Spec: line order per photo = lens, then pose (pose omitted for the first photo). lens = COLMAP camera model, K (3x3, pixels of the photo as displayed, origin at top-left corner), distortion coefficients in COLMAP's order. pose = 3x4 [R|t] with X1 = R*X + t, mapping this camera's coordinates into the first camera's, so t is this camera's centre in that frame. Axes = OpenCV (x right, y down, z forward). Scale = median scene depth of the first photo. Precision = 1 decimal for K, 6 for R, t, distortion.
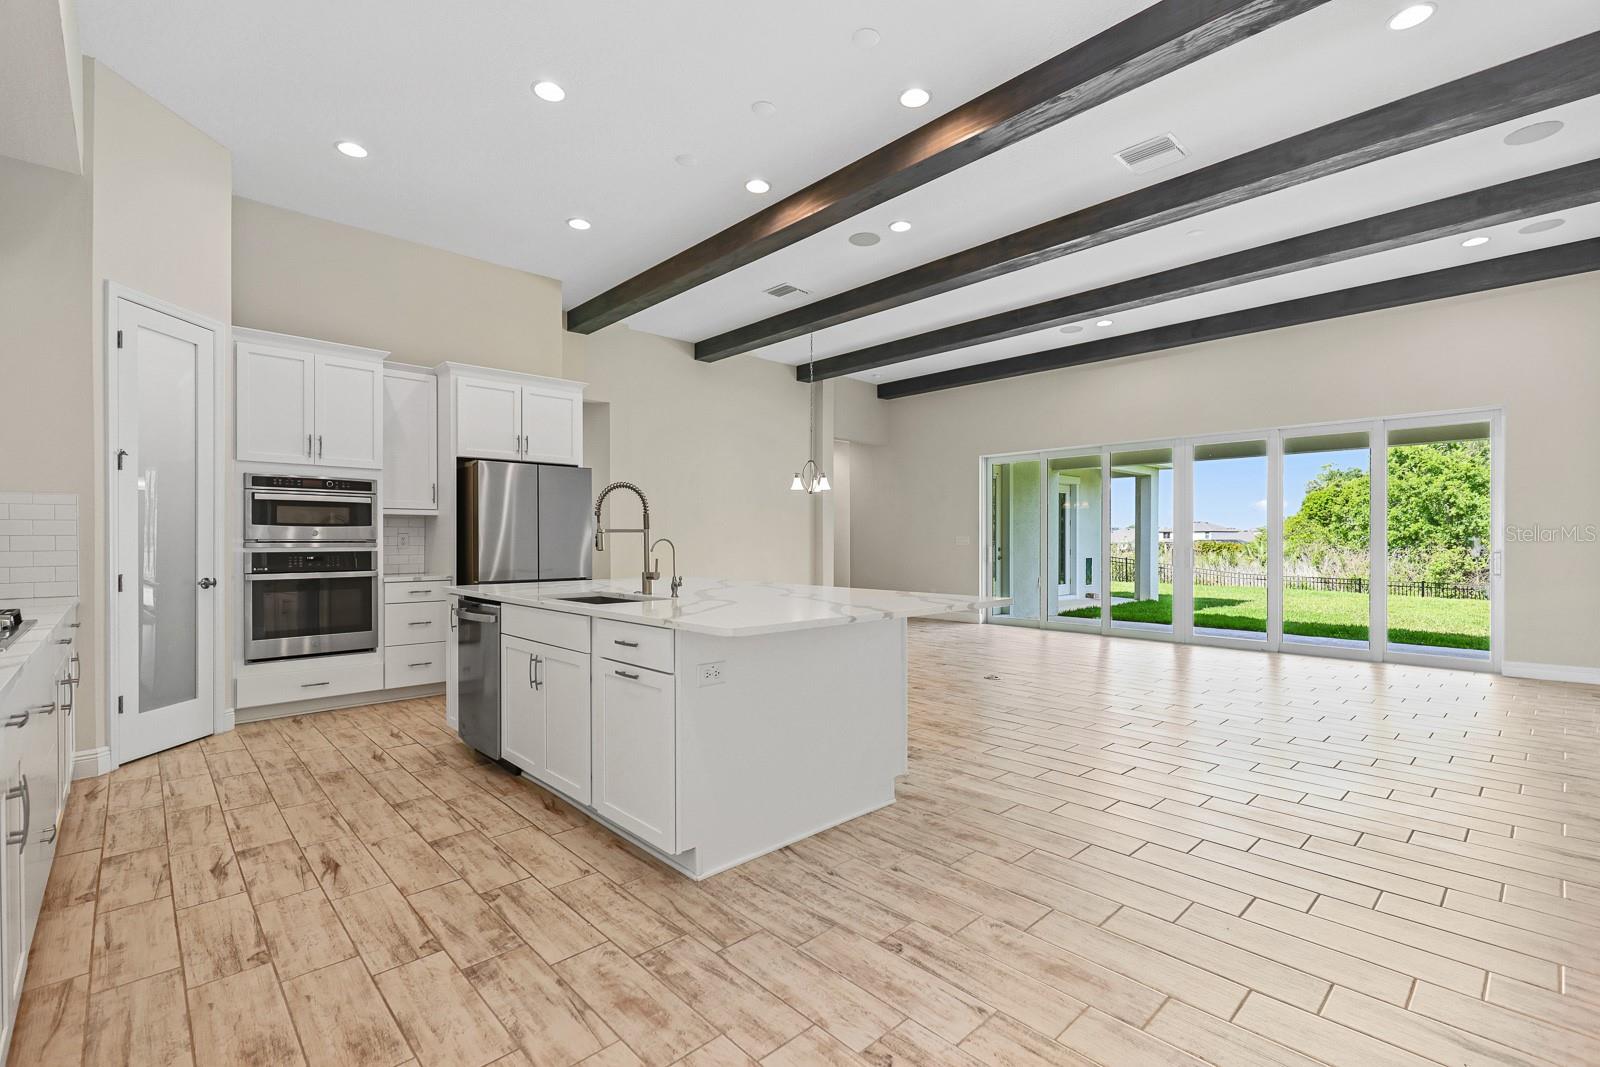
lens RADIAL K [[724.8, 0, 808.2], [0, 724.8, 538.2], [0, 0, 1]] dist [0.002314, -0.000860]
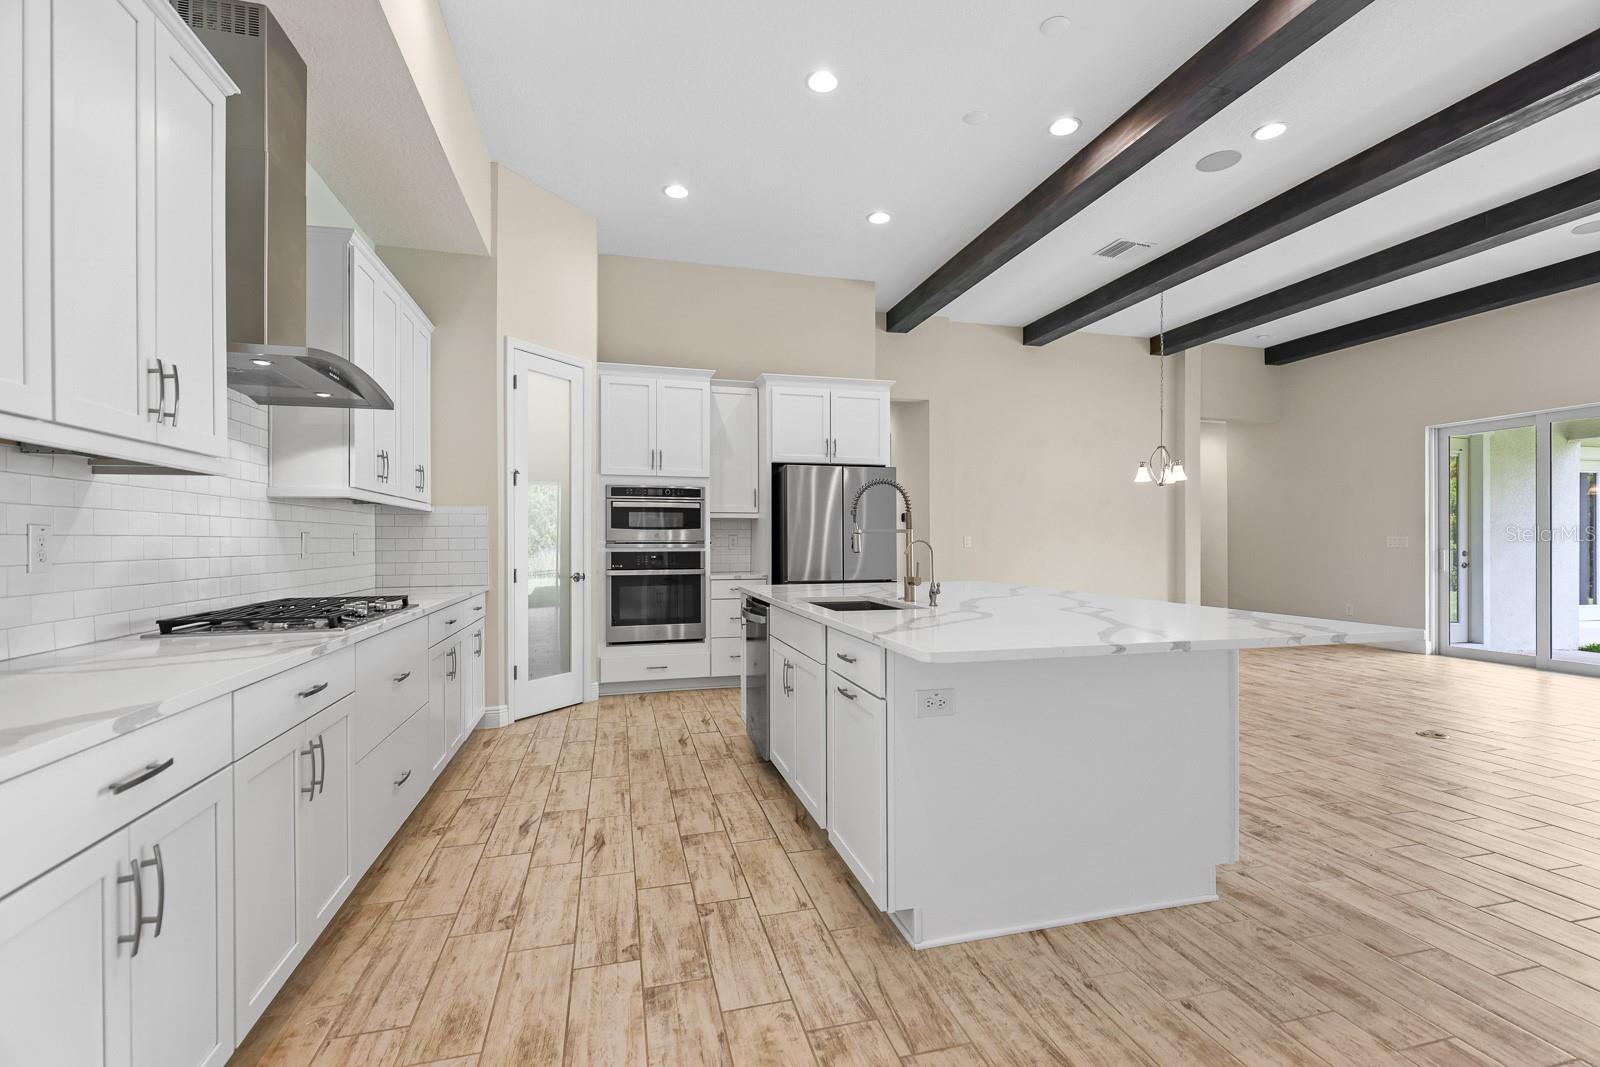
lens RADIAL K [[724.8, 0, 803.3], [0, 724.8, 539.4], [0, 0, 1]] dist [0.002314, -0.000860]
pose [[0.878401, -0.001709, -0.477921, 0.073829], [0.001880, 0.999998, -0.000120, -0.000012], [0.477920, -0.000793, 0.878403, 0.112226]]
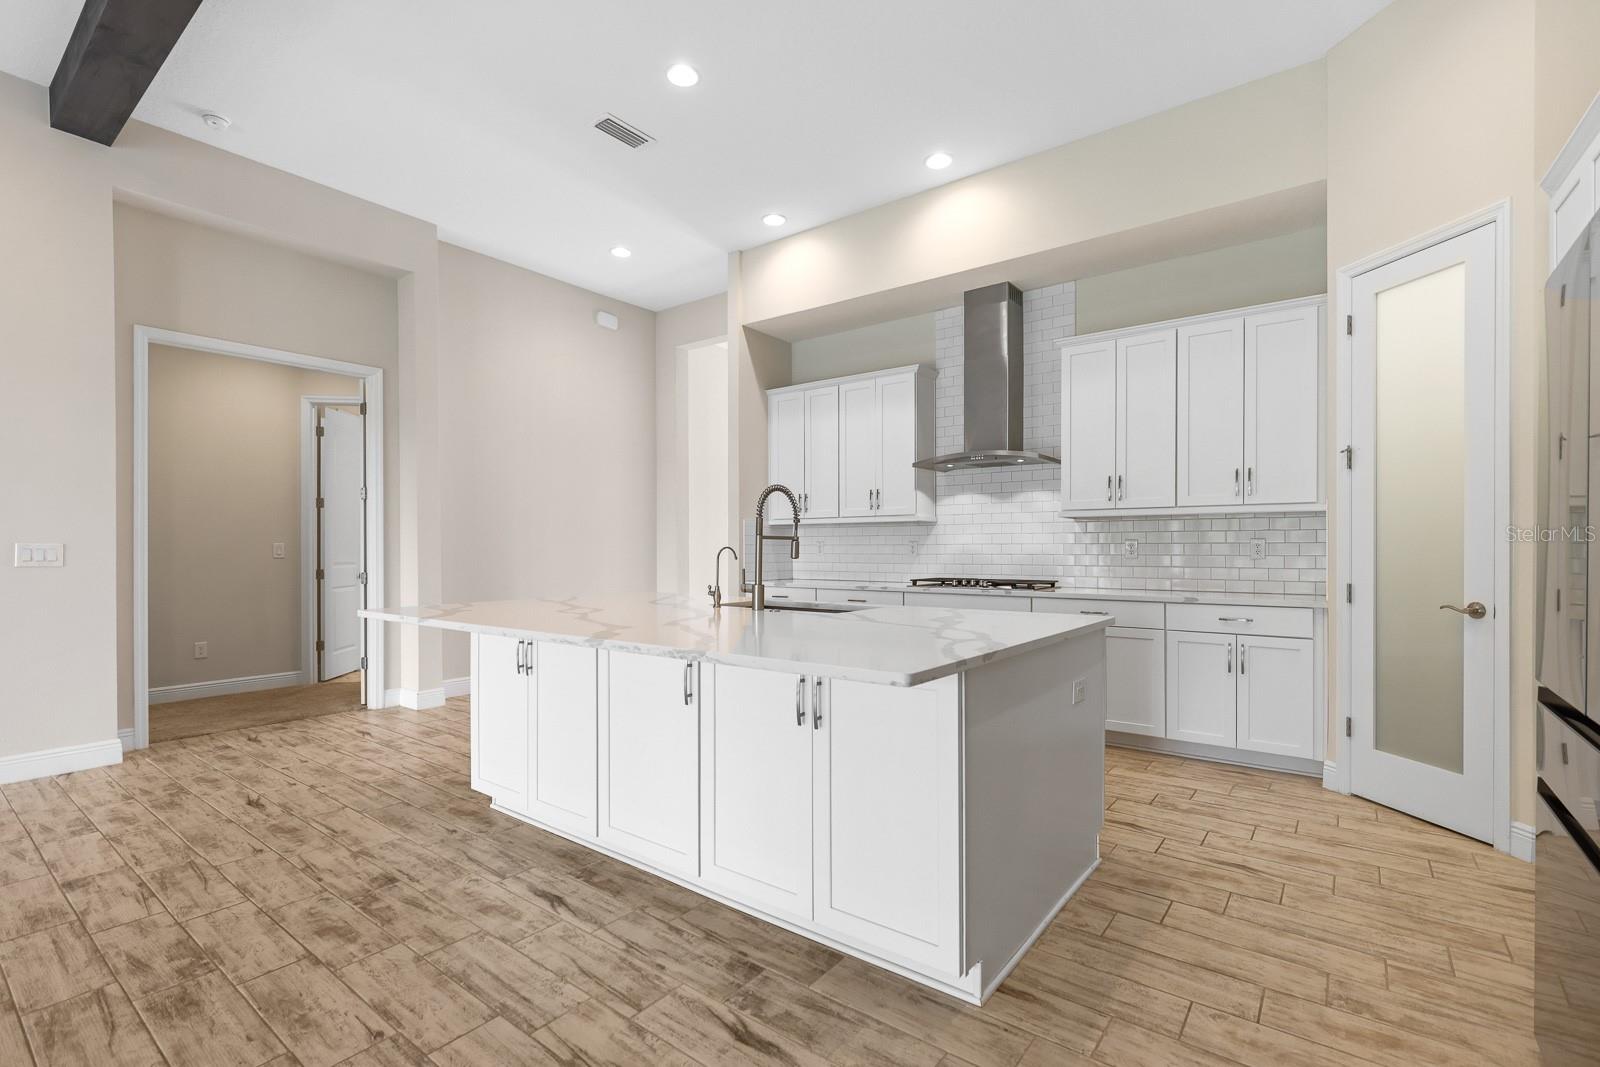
lens RADIAL K [[724.8, 0, 801.6], [0, 724.8, 543.1], [0, 0, 1]] dist [0.002314, -0.000860]
pose [[-0.988281, 0.003612, -0.152605, -0.110451], [0.005152, 0.999940, -0.009696, 0.004694], [0.152561, -0.010369, -0.988240, 1.473356]]
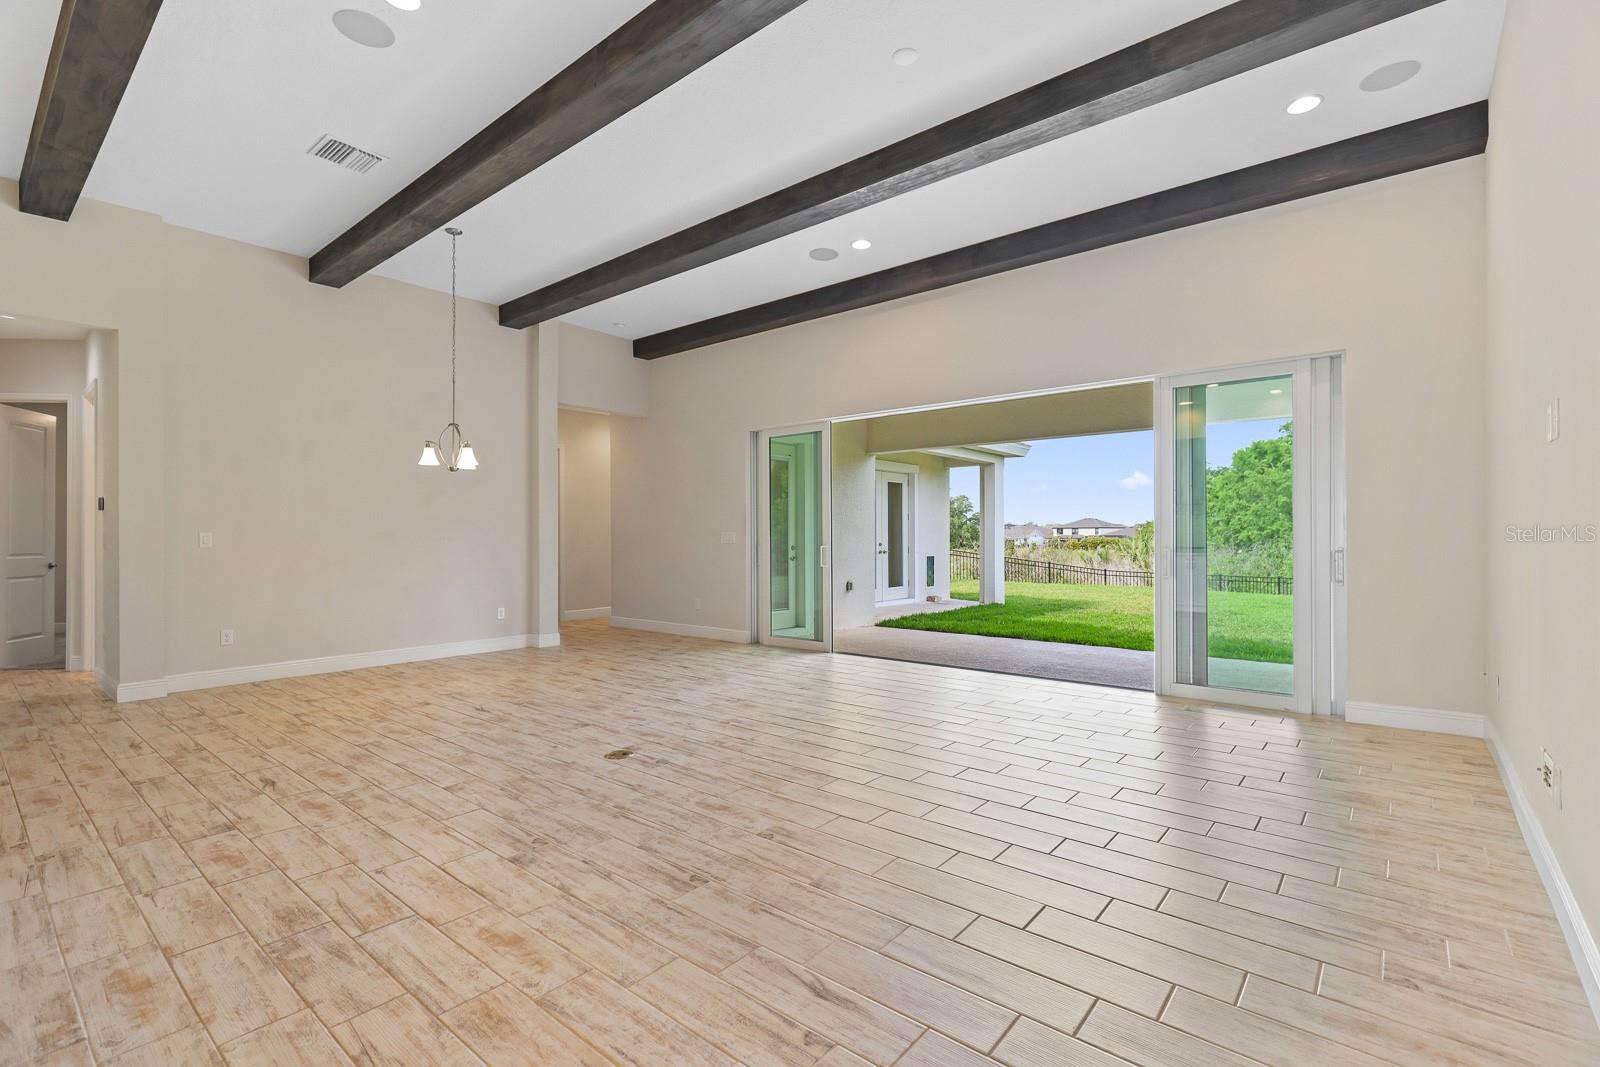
lens RADIAL K [[724.8, 0, 806.2], [0, 724.8, 537.8], [0, 0, 1]] dist [0.002314, -0.000860]
pose [[0.993072, -0.002678, 0.117474, 0.467044], [0.002109, 0.999985, 0.004961, -0.000596], [-0.117486, -0.004679, 0.993064, 0.477681]]
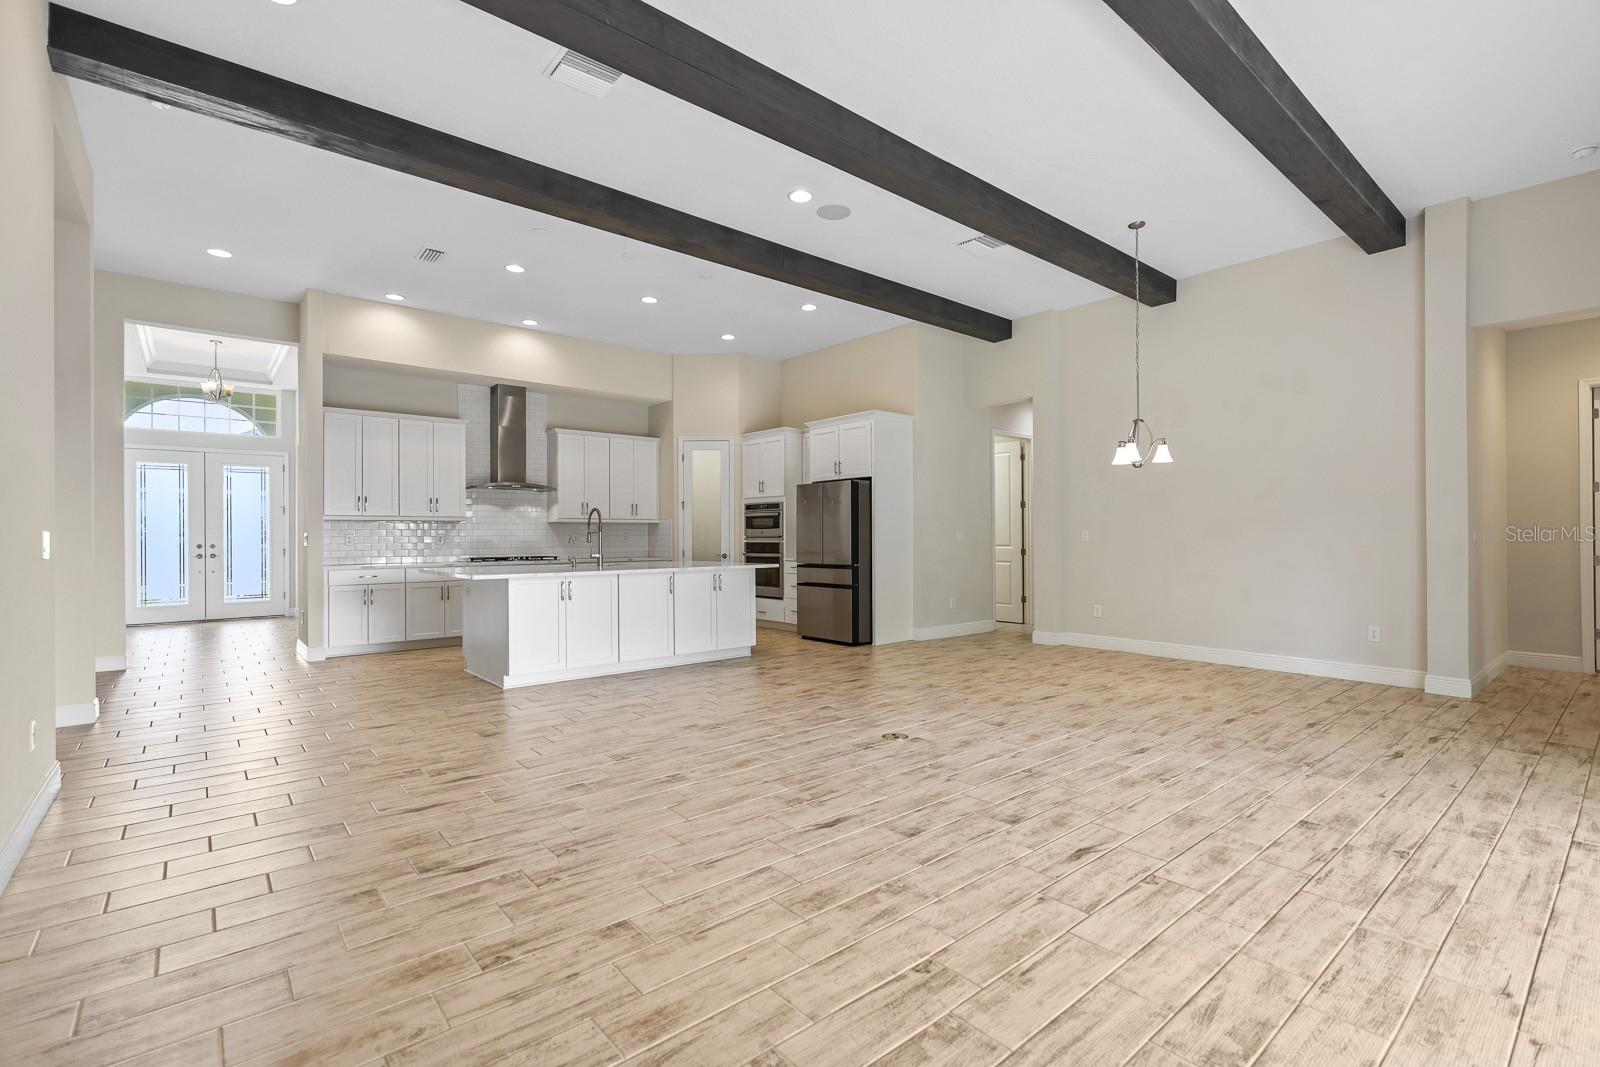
lens RADIAL K [[724.8, 0, 808.6], [0, 724.8, 533.9], [0, 0, 1]] dist [0.002314, -0.000860]
pose [[-0.057376, 0.000130, -0.998353, 1.292454], [0.007897, 0.999969, -0.000324, -0.001825], [0.998321, -0.007902, -0.057376, 1.304119]]
